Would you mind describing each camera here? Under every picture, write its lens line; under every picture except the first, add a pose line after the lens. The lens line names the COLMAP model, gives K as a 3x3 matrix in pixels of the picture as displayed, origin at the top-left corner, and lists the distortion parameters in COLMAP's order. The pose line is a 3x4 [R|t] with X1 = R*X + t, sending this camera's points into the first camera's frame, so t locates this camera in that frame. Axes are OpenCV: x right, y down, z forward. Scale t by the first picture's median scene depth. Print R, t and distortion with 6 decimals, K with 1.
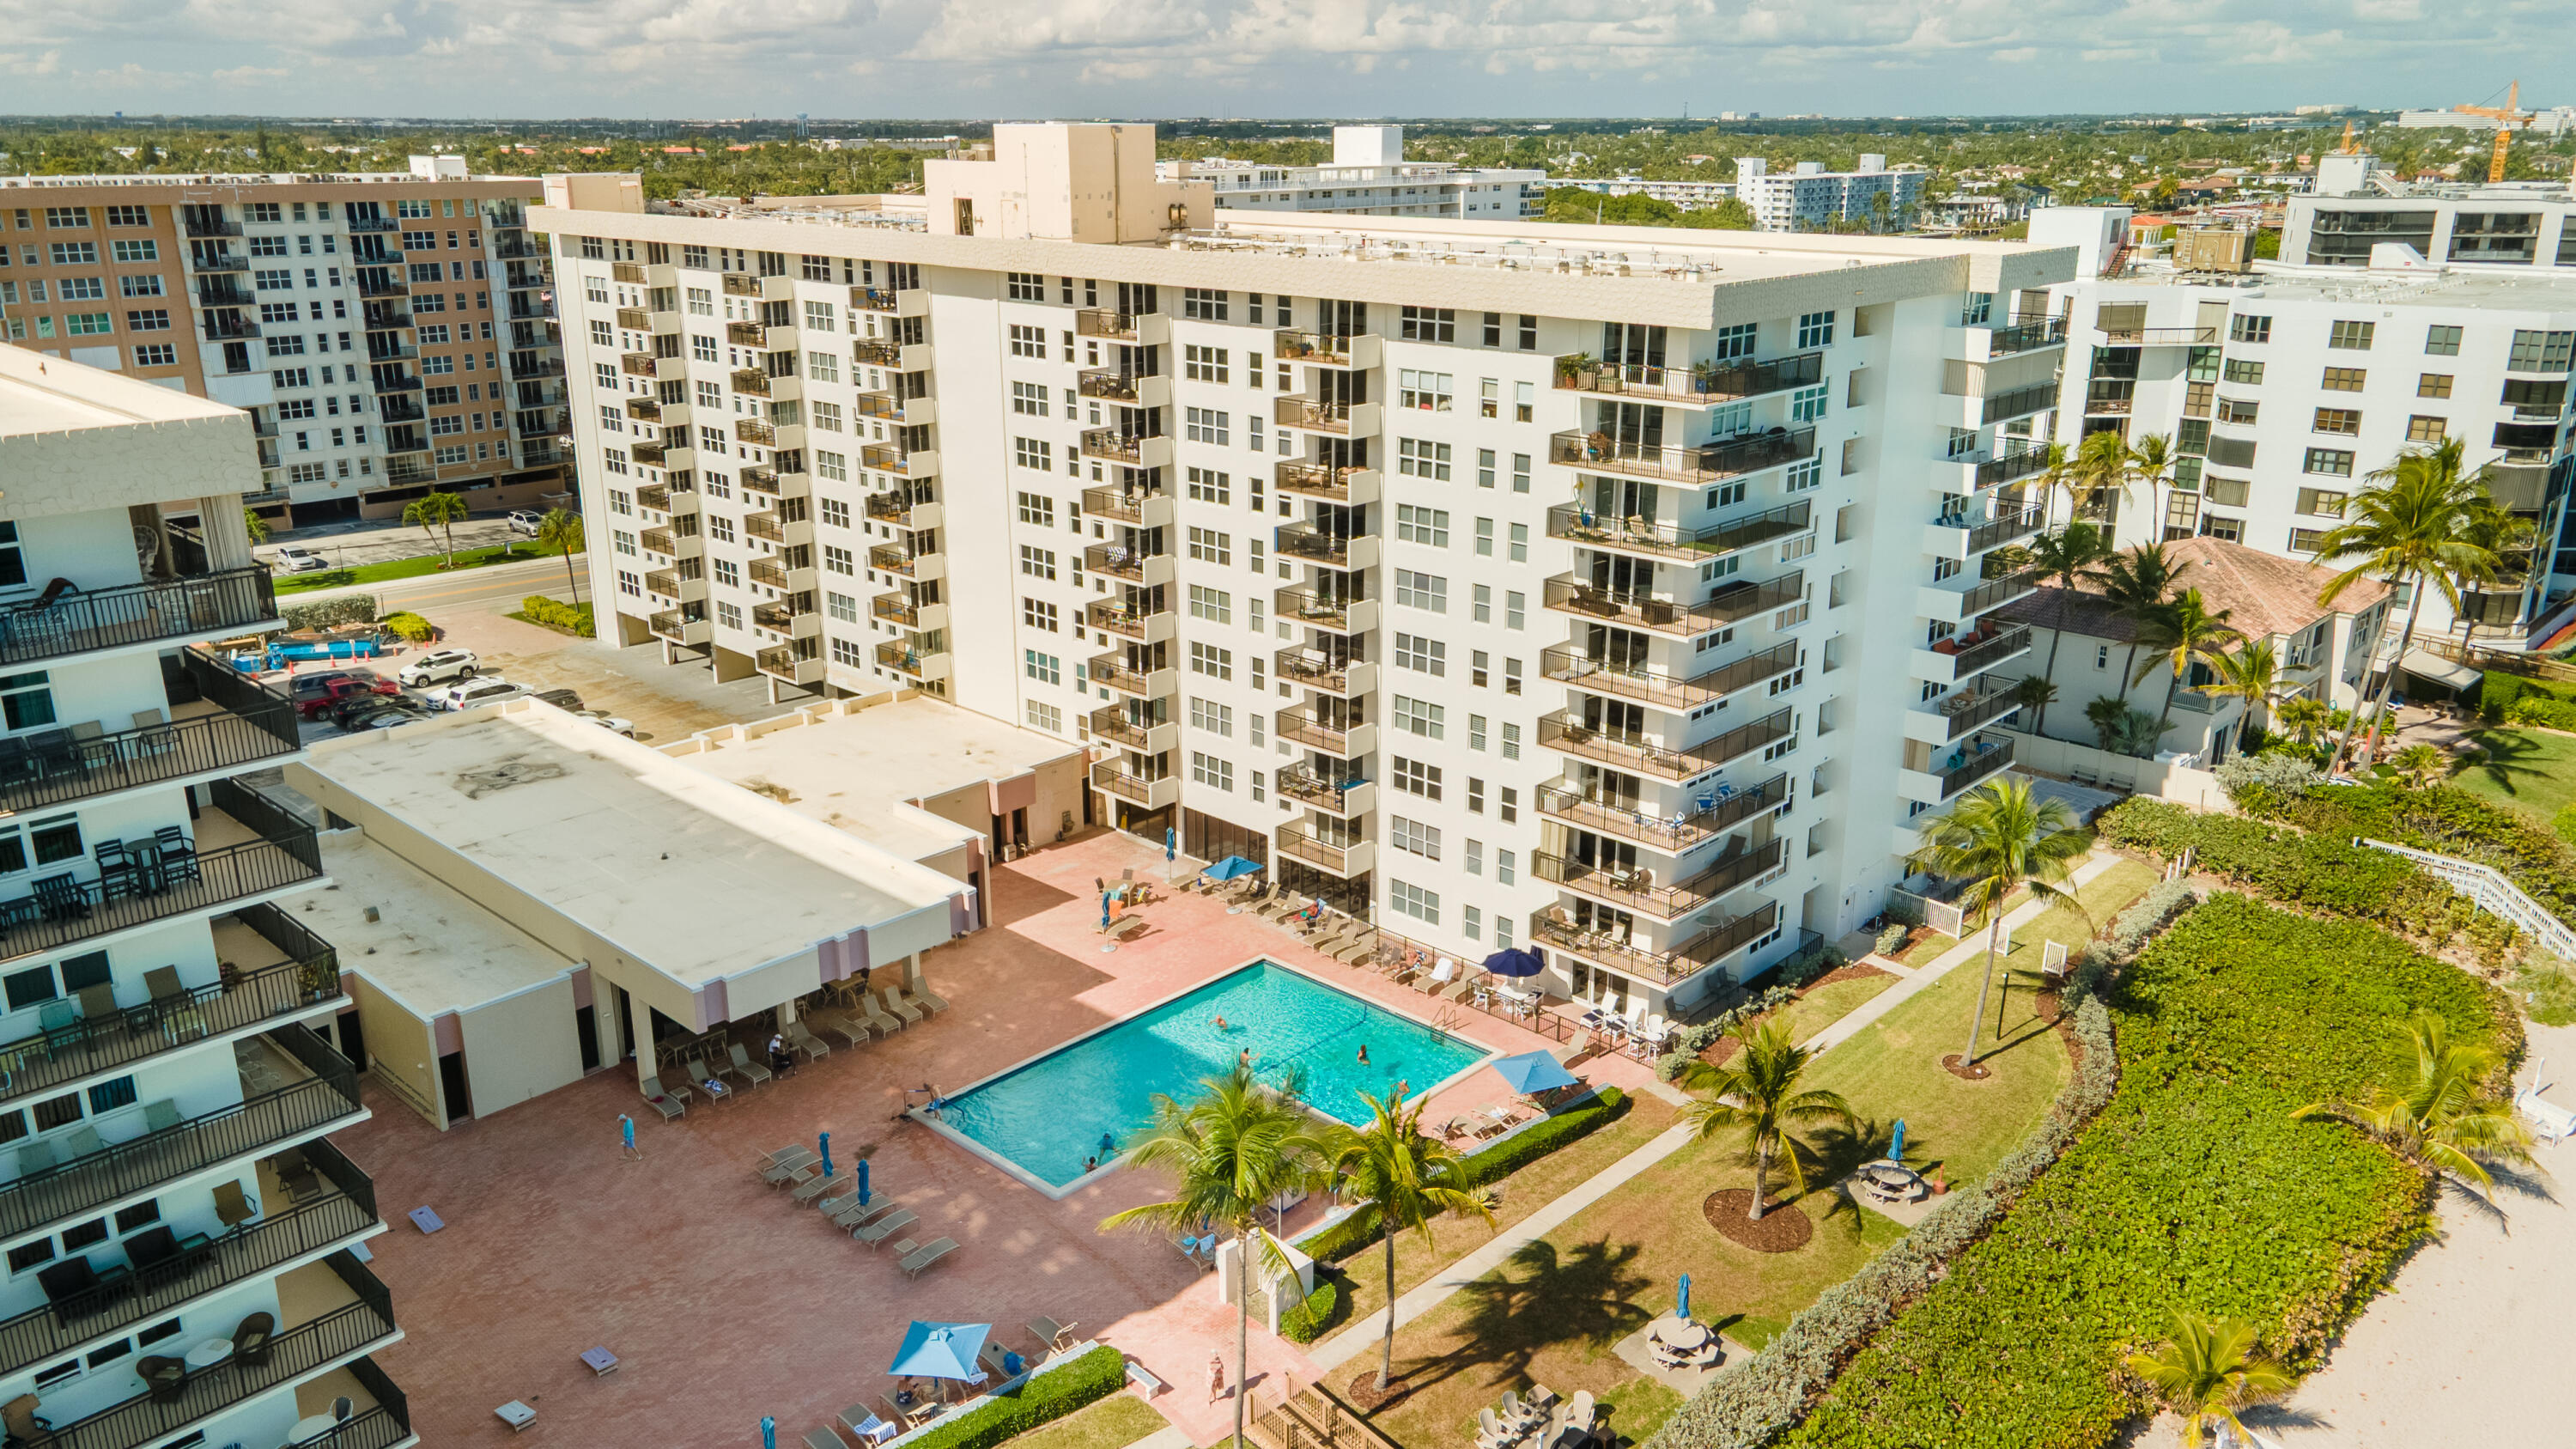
lens RADIAL K [[1876.5, 0, 1270.6], [0, 1876.5, 707.7], [0, 0, 1]] dist [0.030434, 0.006822]
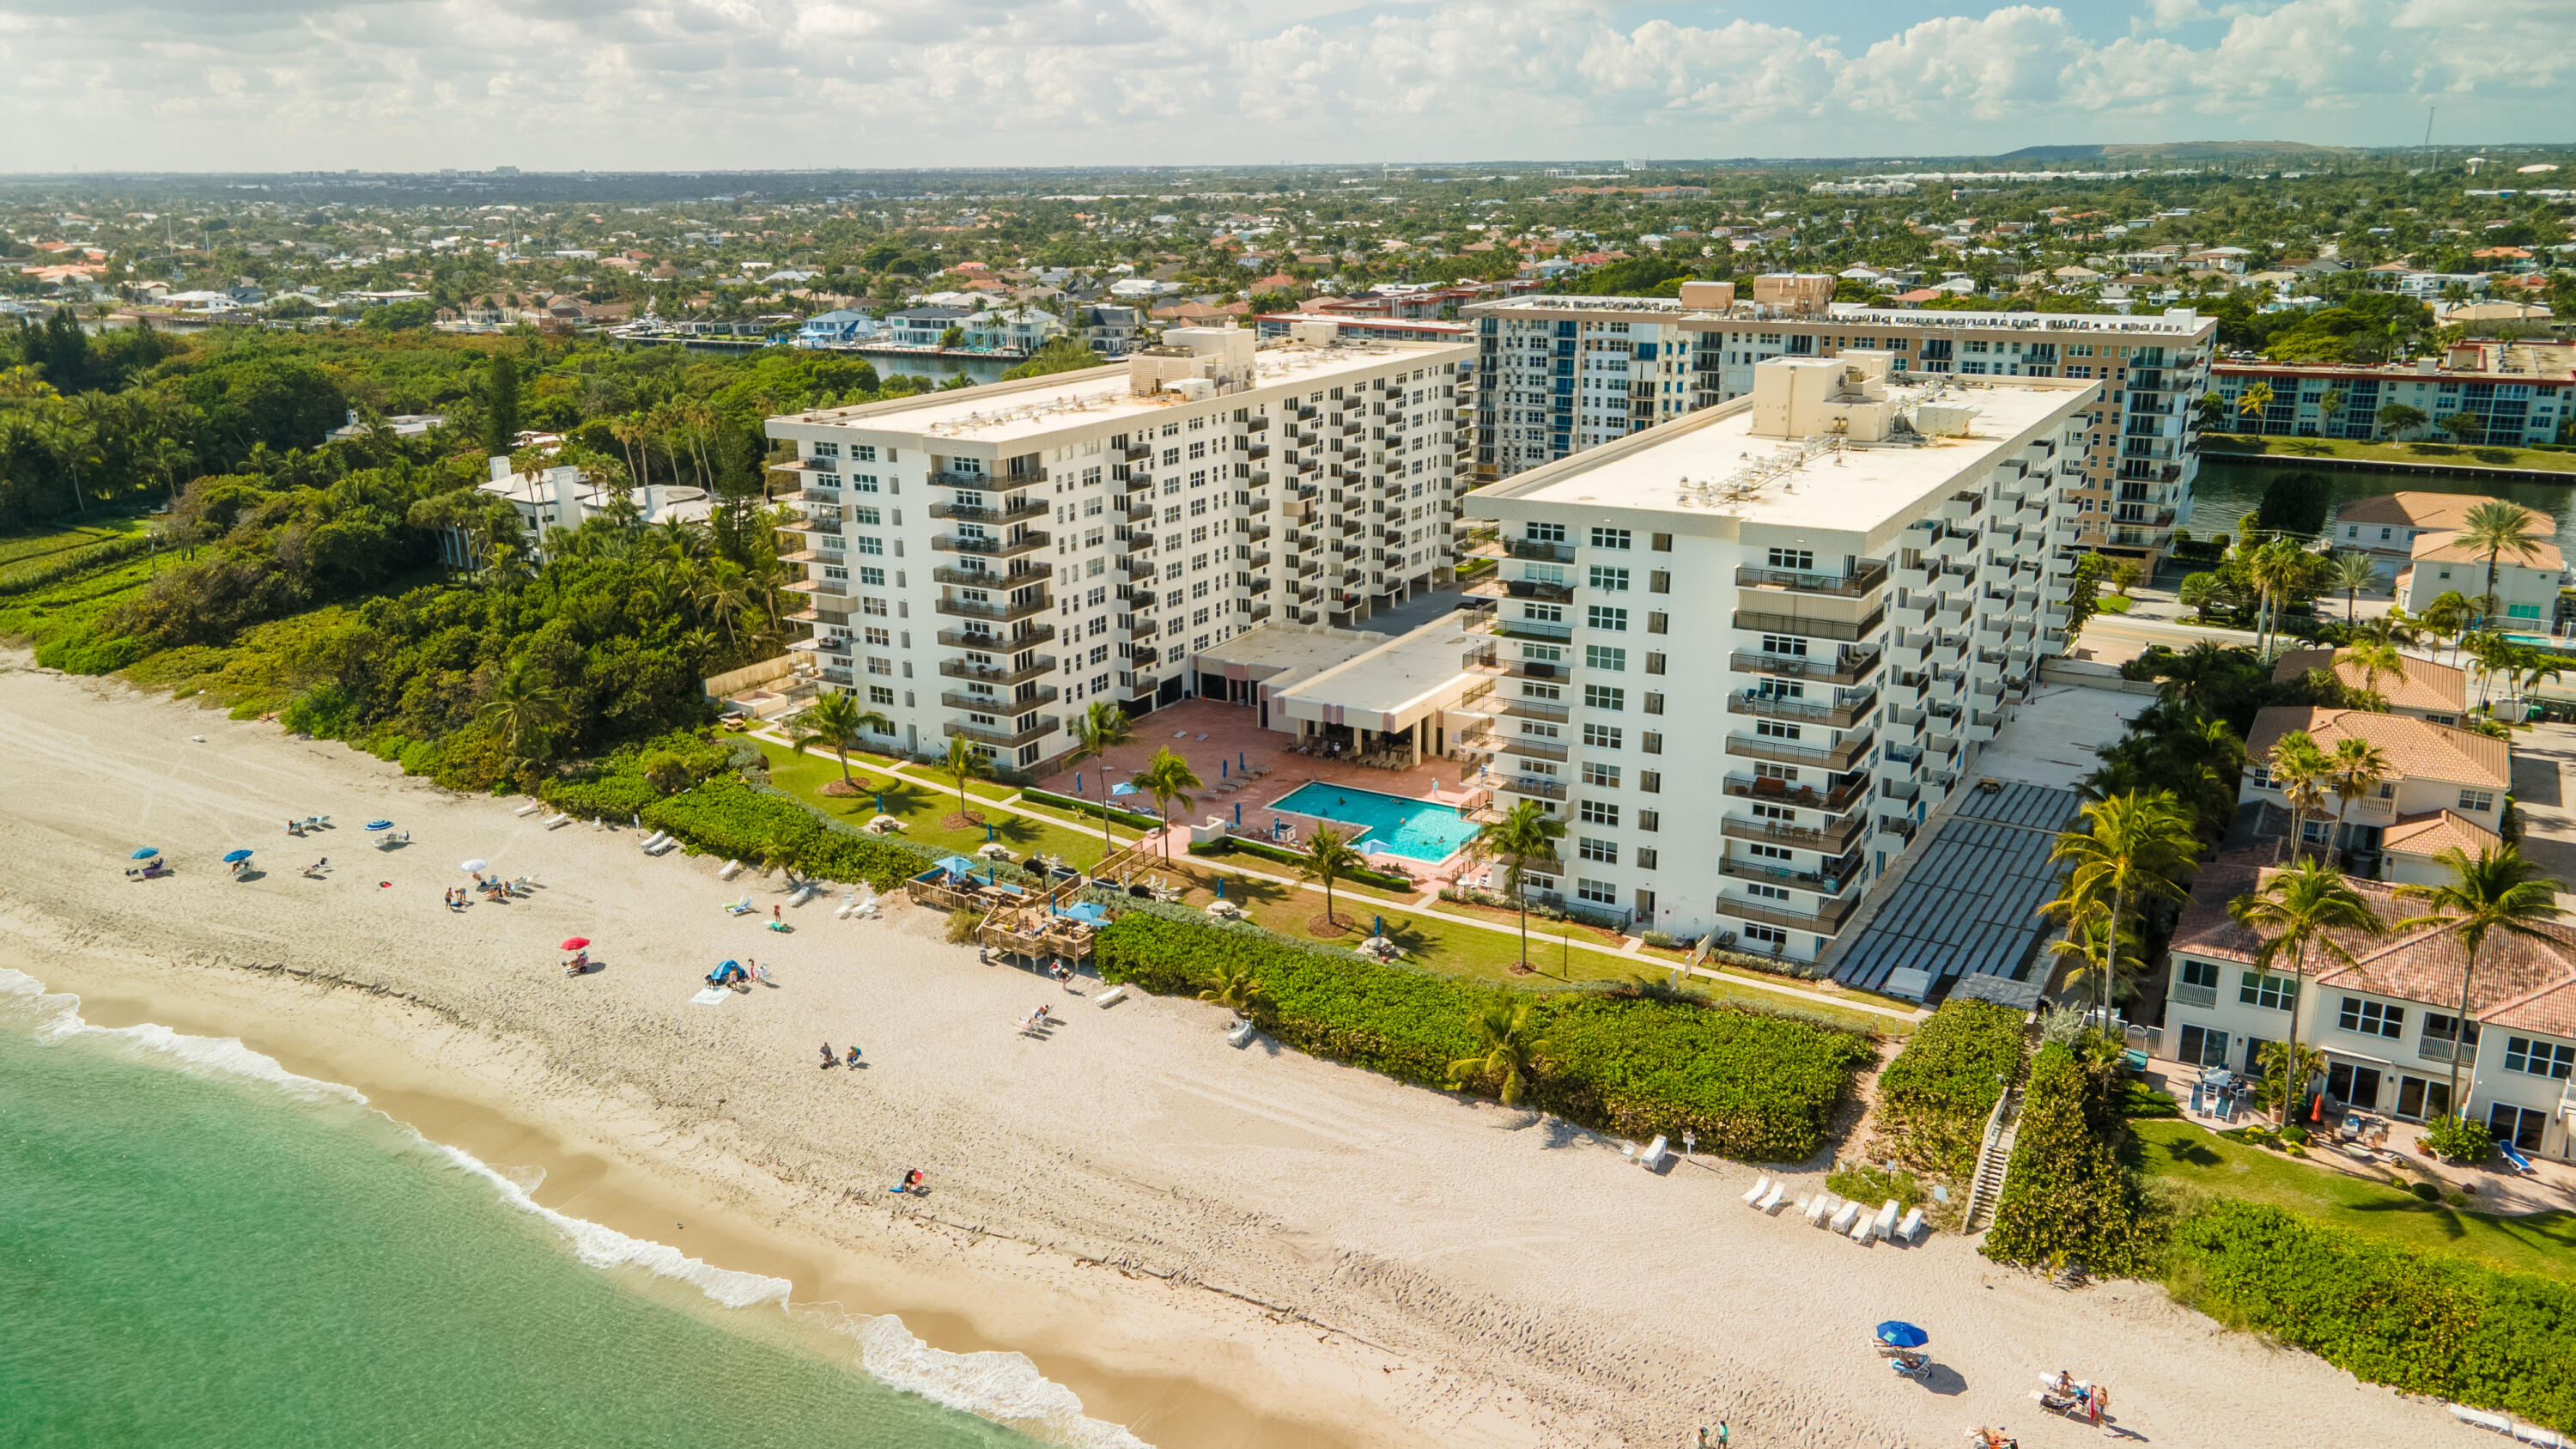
lens RADIAL K [[1876.5, 0, 1302.5], [0, 1876.5, 708.2], [0, 0, 1]] dist [0.030434, 0.006822]
pose [[0.233417, 0.272527, -0.933406, 1.265542], [-0.281912, 0.937660, 0.203271, -0.219234], [0.930614, 0.215691, 0.295694, 0.173686]]
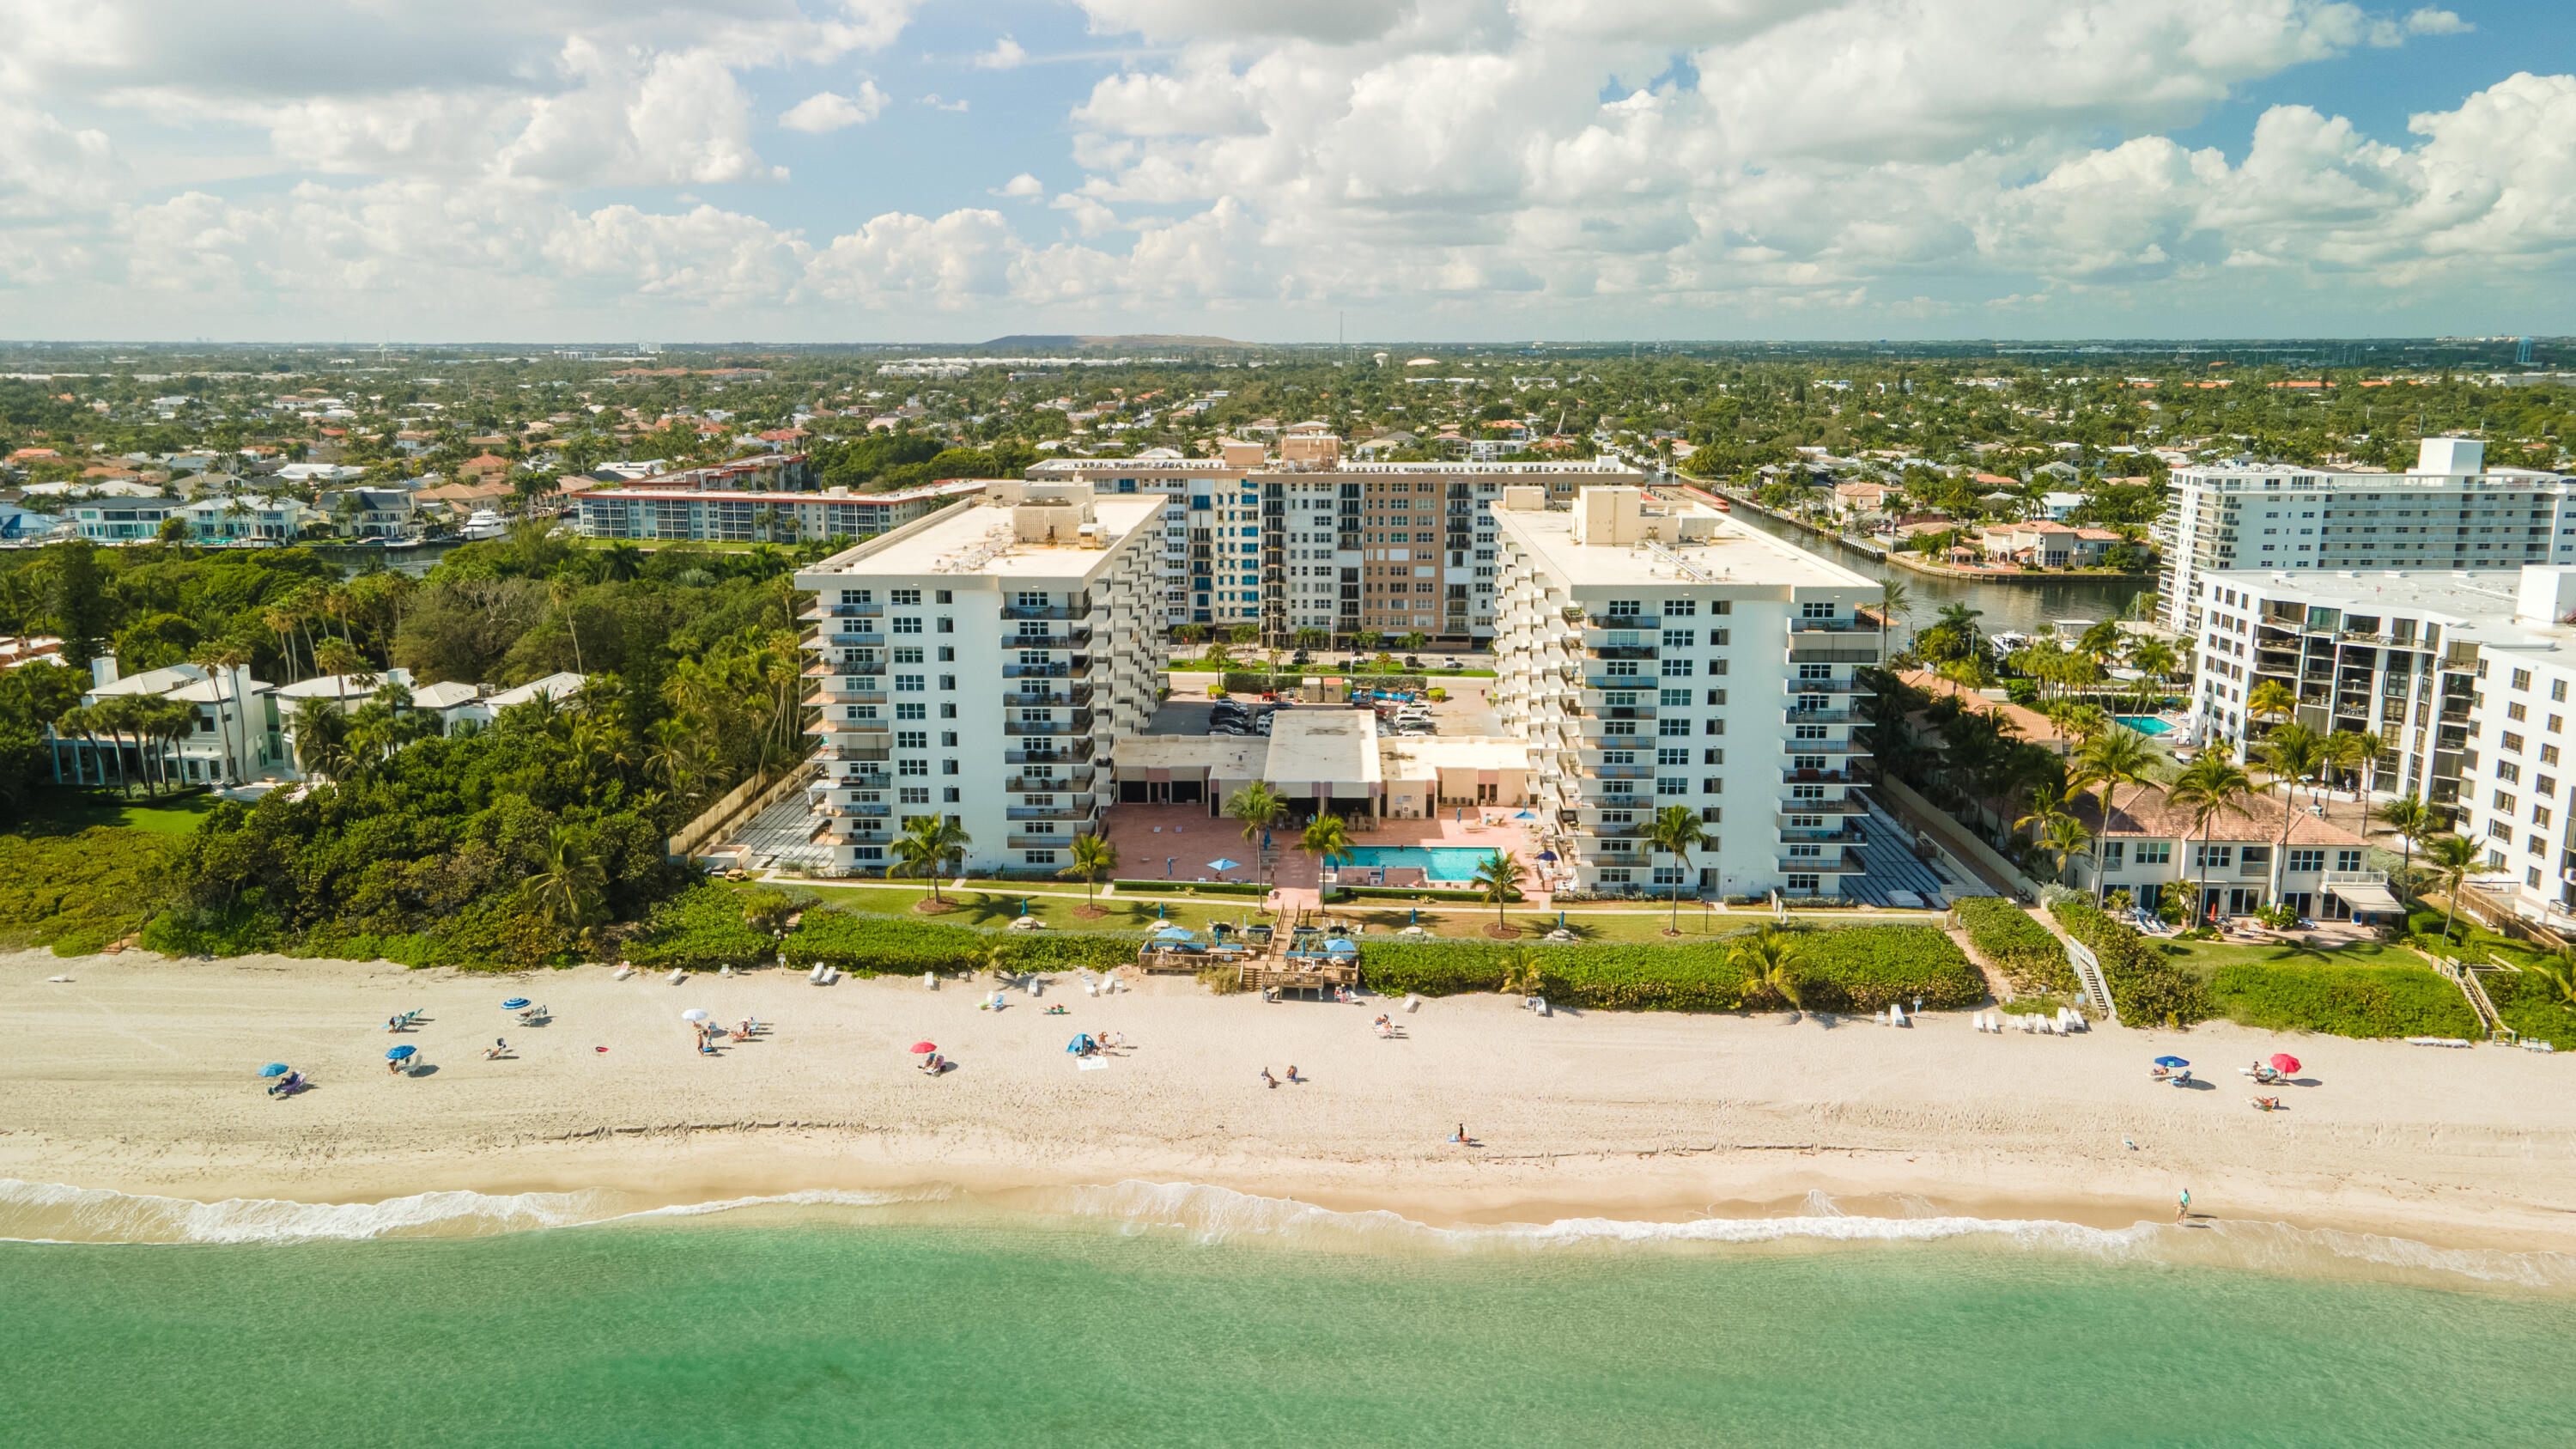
lens RADIAL K [[1876.5, 0, 1297.5], [0, 1876.5, 641.9], [0, 0, 1]] dist [0.030434, 0.006822]
pose [[0.677246, 0.119351, -0.726012, 1.139163], [-0.221639, 0.974013, -0.046631, 0.038281], [0.701580, 0.192492, 0.686100, -0.642720]]
